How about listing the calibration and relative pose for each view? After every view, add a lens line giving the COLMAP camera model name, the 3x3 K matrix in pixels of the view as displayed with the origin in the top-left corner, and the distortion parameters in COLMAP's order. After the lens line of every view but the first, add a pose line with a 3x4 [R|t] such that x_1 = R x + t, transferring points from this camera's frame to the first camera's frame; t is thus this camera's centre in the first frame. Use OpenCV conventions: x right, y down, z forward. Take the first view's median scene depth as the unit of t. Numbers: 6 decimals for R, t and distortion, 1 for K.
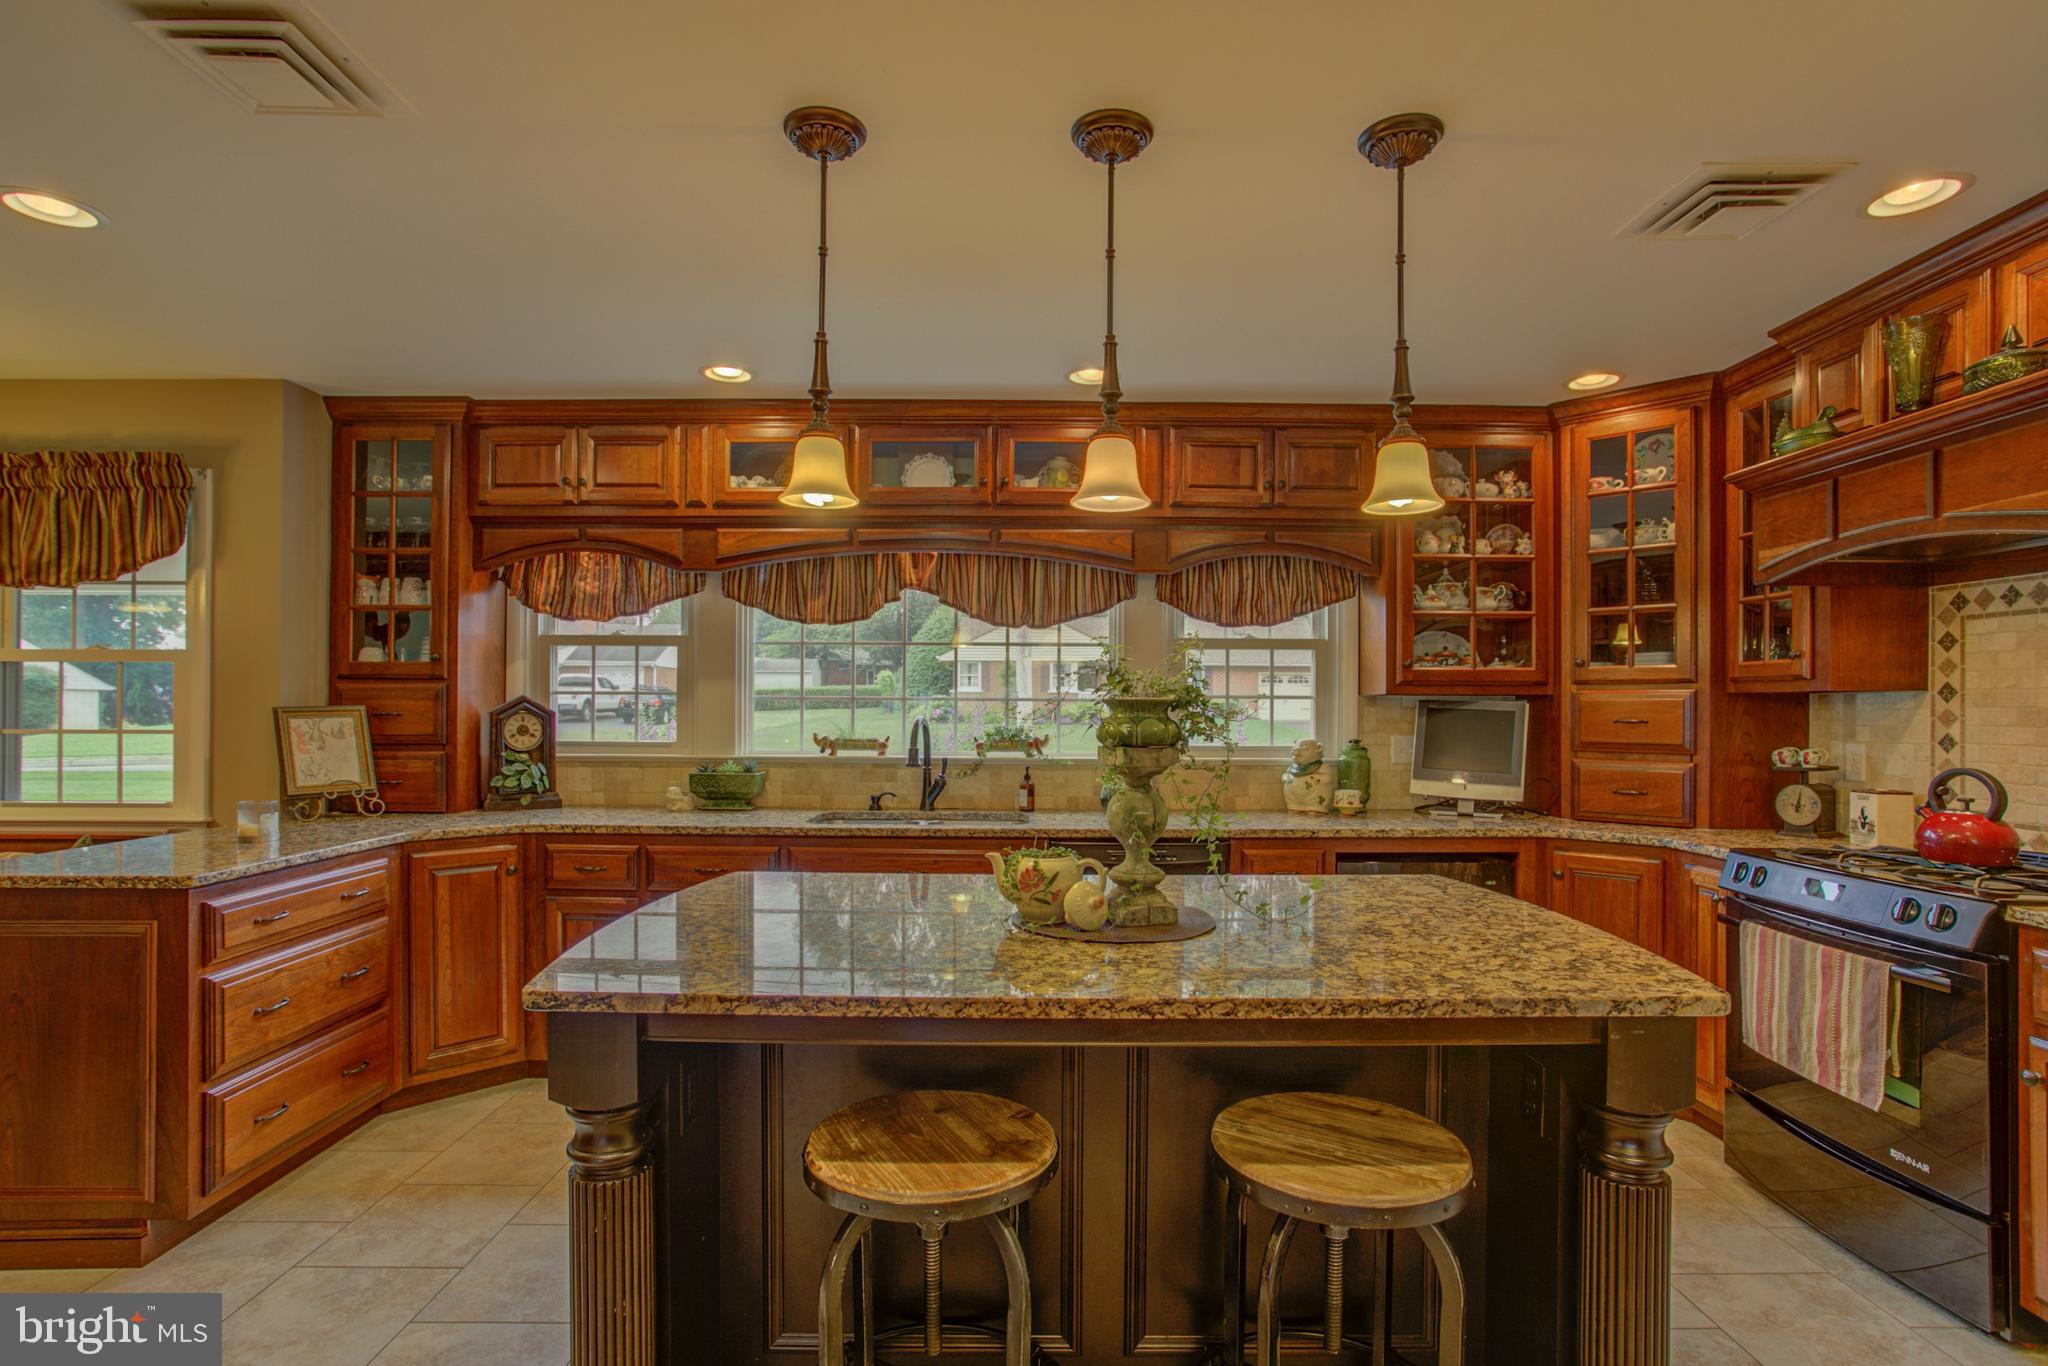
lens RADIAL K [[1006.4, 0, 1023.4], [0, 1006.4, 707.2], [0, 0, 1]] dist [-0.056672, 0.031013]
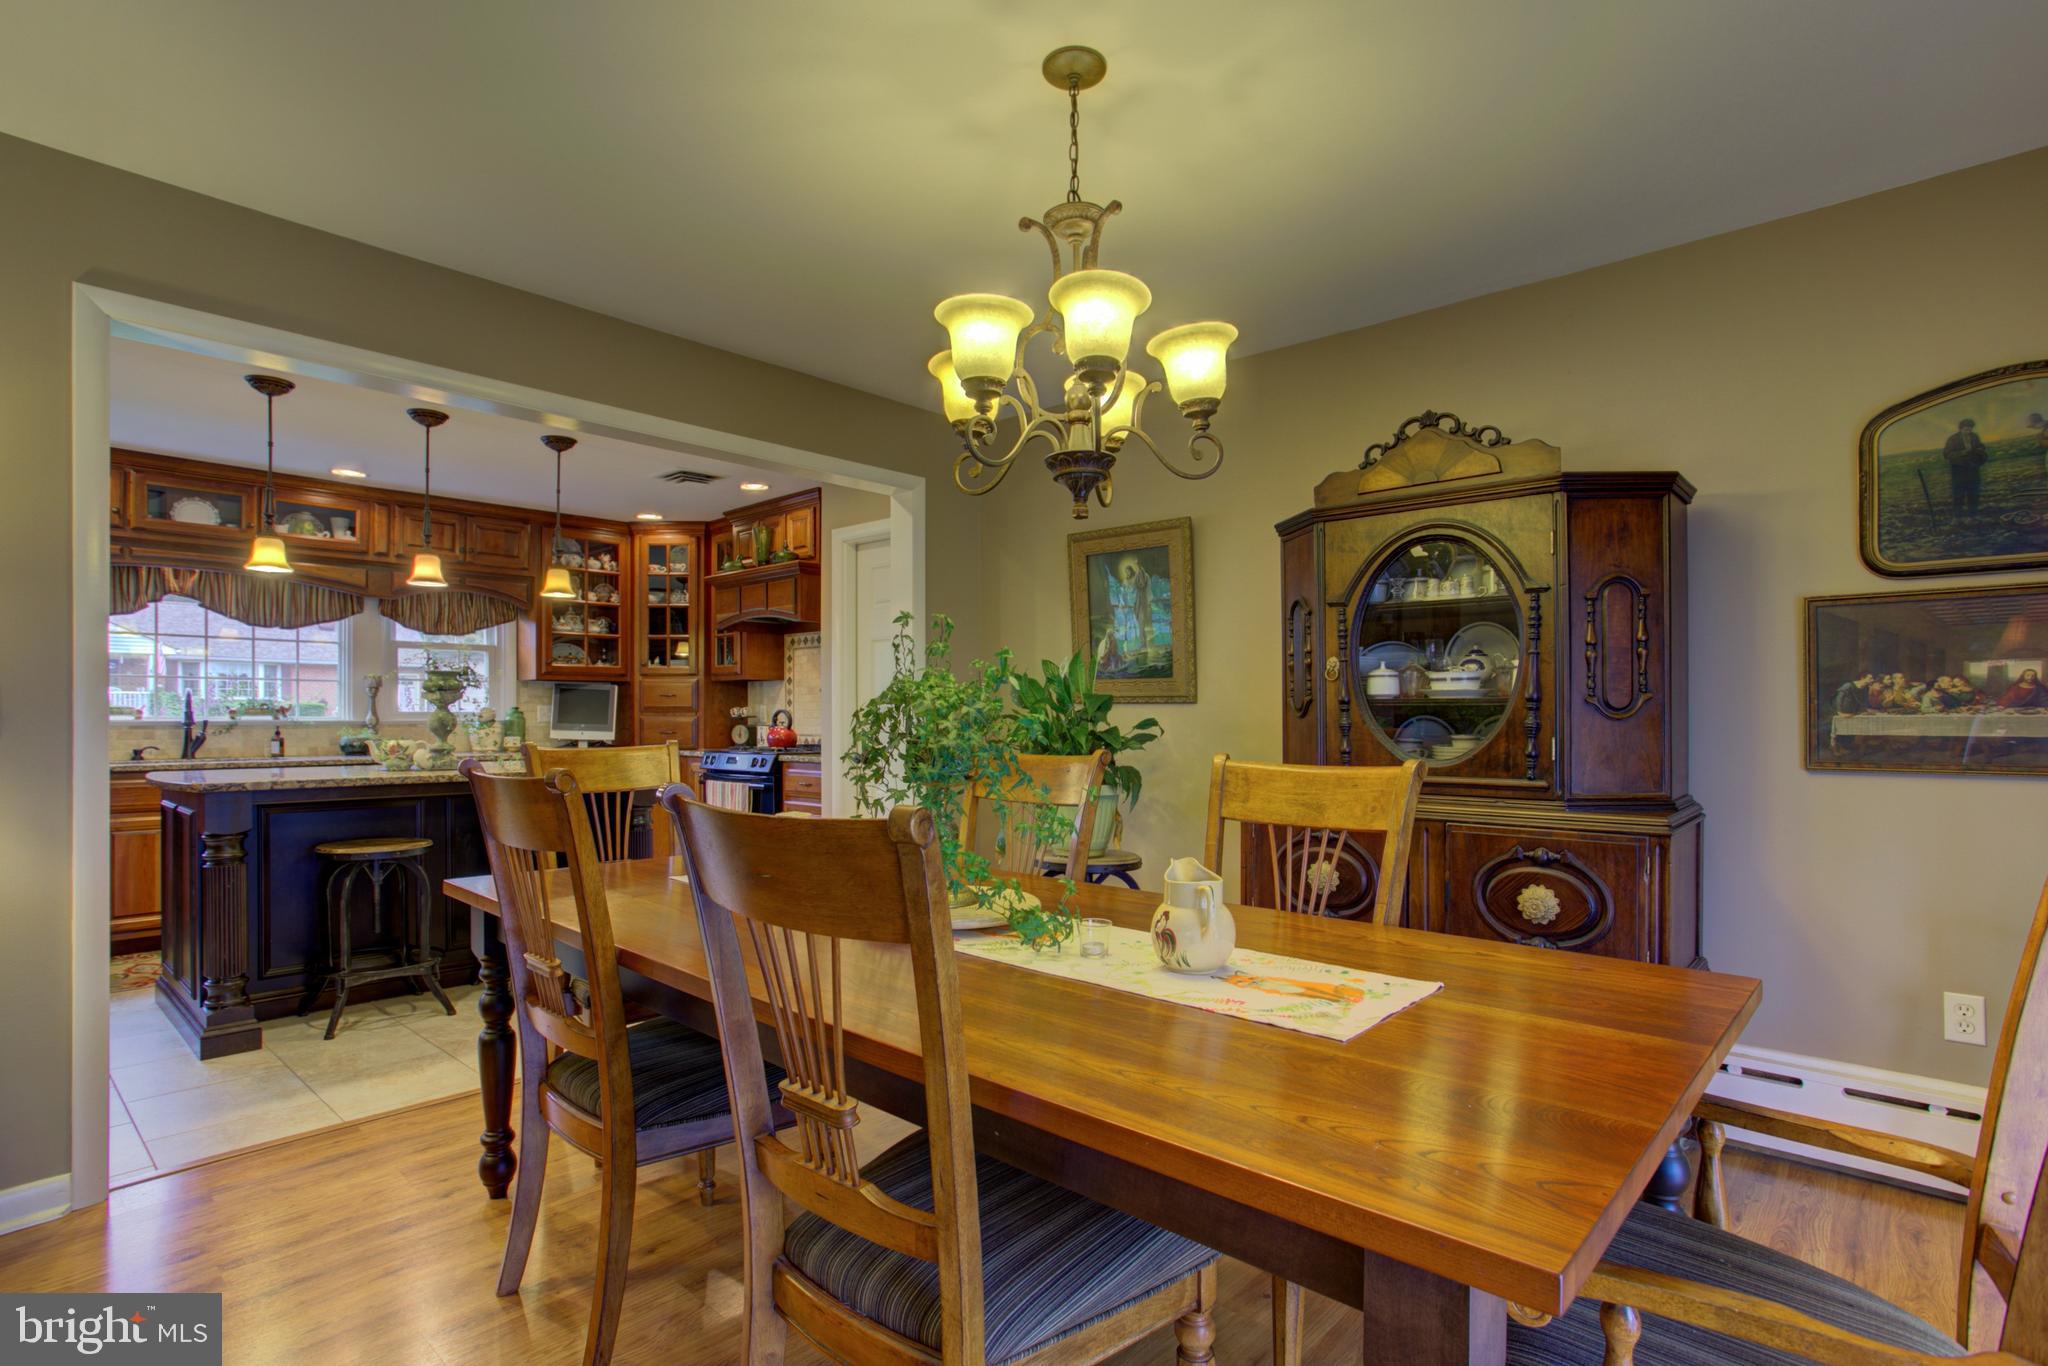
lens RADIAL K [[1006.4, 0, 1025.5], [0, 1006.4, 722.7], [0, 0, 1]] dist [-0.056672, 0.031013]
pose [[0.668268, -0.009891, 0.743855, -0.350025], [0.002971, 0.999939, 0.010627, 0.046595], [-0.743915, -0.004892, 0.668256, -0.775955]]
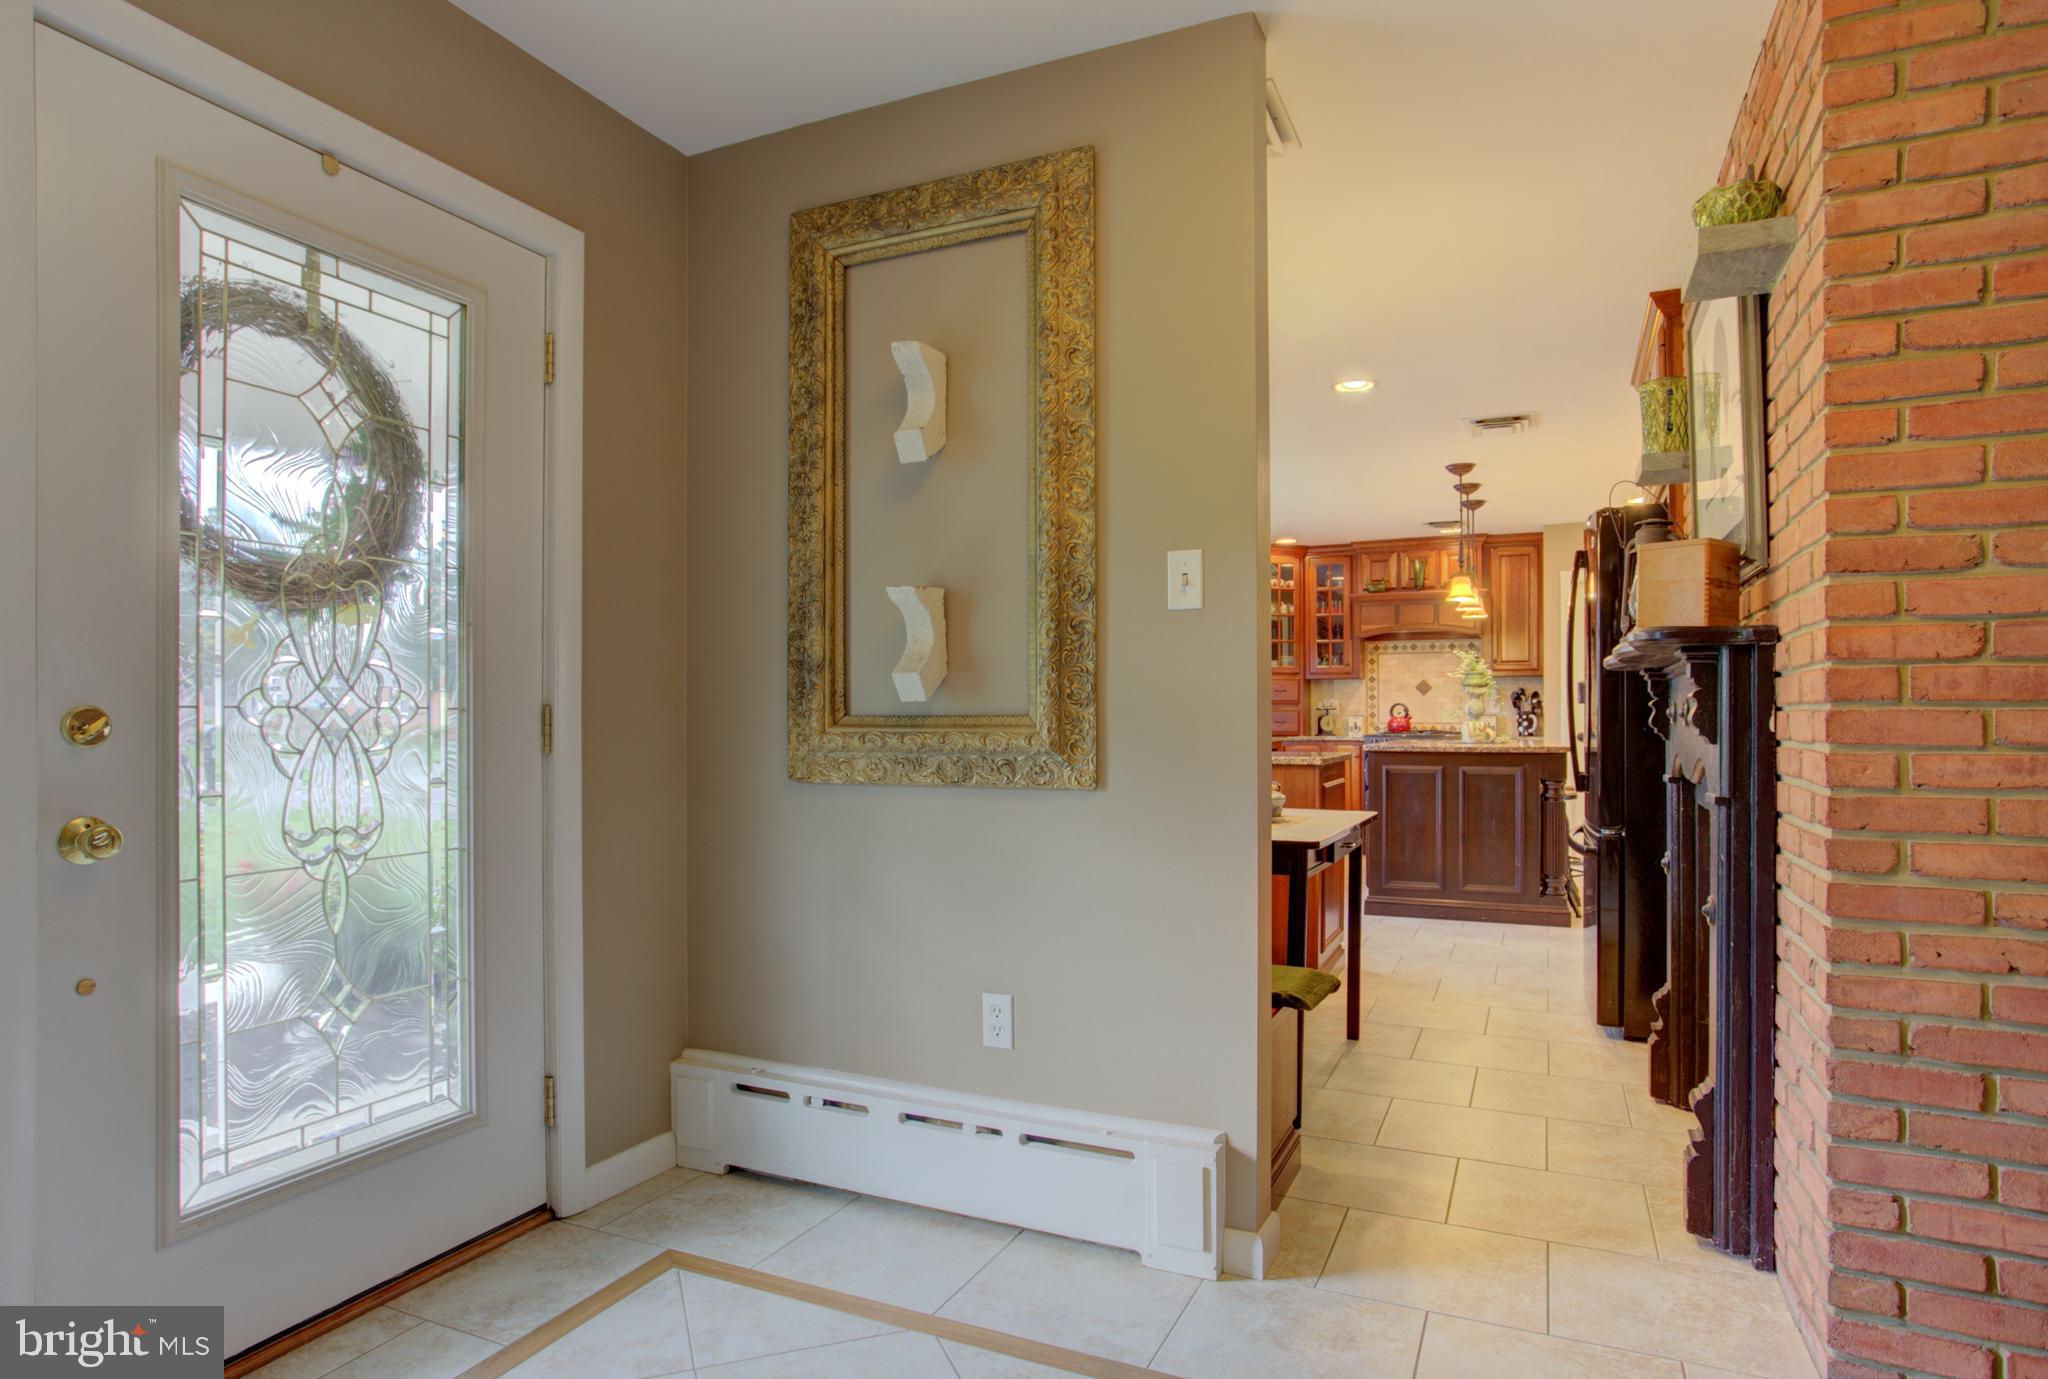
lens RADIAL K [[1137.7, 0, 1013.8], [0, 1137.7, 701.2], [0, 0, 1]] dist [-0.029941, 0.008070]
pose [[0.417651, 0.002534, 0.908604, -1.912073], [0.000666, 0.999995, -0.003095, 0.044264], [-0.908607, 0.001897, 0.417647, 0.440967]]
